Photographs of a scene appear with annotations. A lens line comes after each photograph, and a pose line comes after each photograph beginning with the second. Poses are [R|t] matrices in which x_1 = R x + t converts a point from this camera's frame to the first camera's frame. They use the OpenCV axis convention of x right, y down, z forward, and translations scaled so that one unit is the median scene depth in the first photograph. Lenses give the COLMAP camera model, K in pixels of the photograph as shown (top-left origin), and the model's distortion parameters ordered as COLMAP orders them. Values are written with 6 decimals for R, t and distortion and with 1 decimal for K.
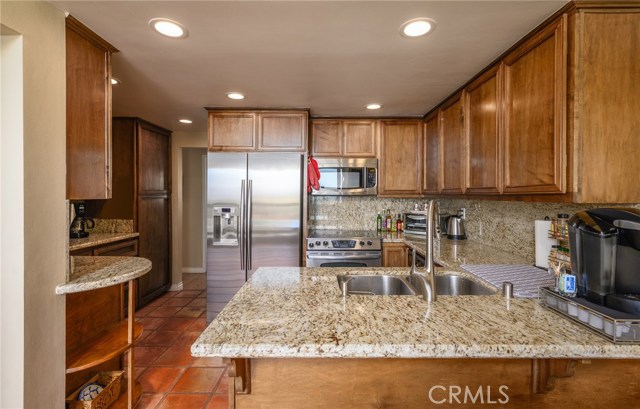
lens RADIAL K [[289.5, 0, 321.9], [0, 289.5, 195.1], [0, 0, 1]] dist [-0.000779, -0.000278]
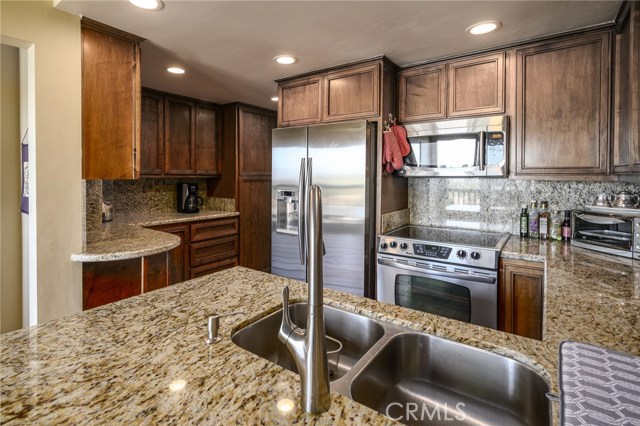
lens RADIAL K [[319.2, 0, 303.3], [0, 319.2, 177.5], [0, 0, 1]] dist [0.001365, 0.000076]
pose [[0.801412, 0.003414, -0.598103, 0.276004], [-0.001838, 0.999993, 0.003244, 0.000950], [0.598110, -0.001501, 0.801413, 0.246004]]
